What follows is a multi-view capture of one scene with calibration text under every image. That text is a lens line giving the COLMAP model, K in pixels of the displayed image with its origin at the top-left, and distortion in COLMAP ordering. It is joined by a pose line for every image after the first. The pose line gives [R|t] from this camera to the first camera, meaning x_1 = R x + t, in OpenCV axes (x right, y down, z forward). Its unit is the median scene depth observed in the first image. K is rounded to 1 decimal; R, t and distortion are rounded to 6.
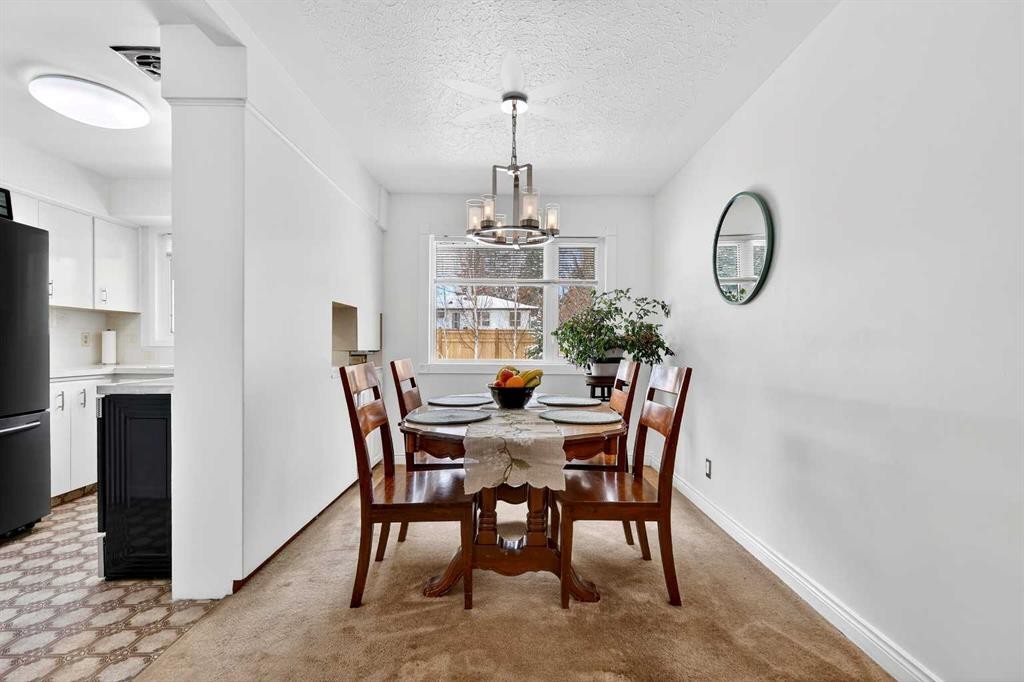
lens RADIAL K [[447.4, 0, 516.9], [0, 447.4, 348.1], [0, 0, 1]] dist [0.000767, -0.000041]
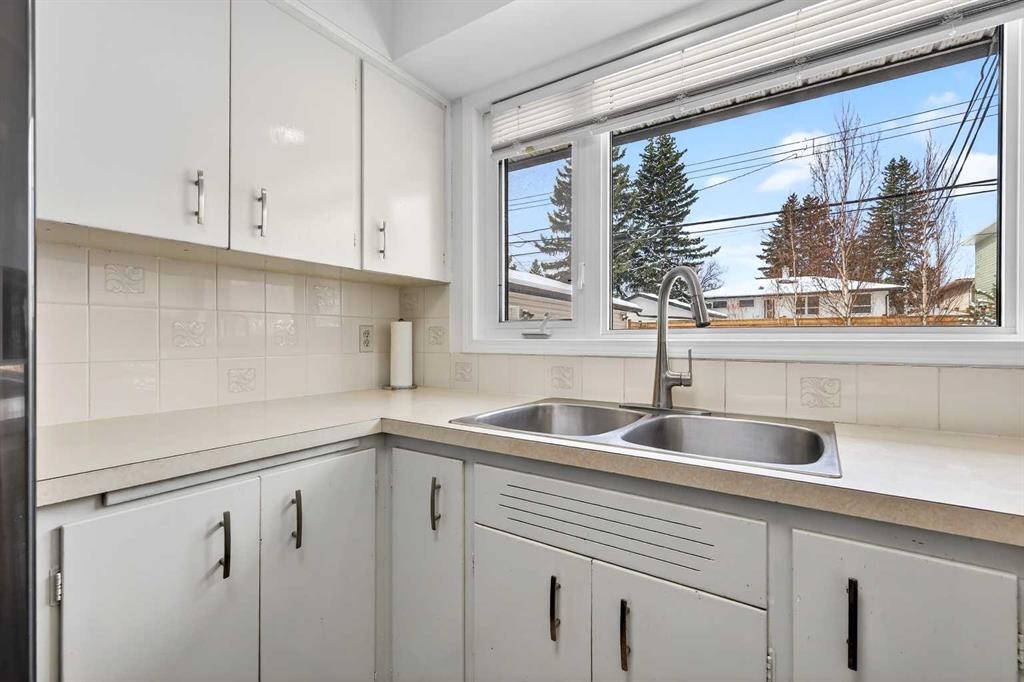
lens RADIAL K [[448.3, 0, 514.8], [0, 448.3, 337.6], [0, 0, 1]] dist [0.001323, 0.000157]
pose [[0.822918, -0.005992, -0.568128, -0.530019], [-0.000228, 0.999941, -0.010877, -0.015089], [0.568160, 0.009081, 0.822868, 0.669995]]
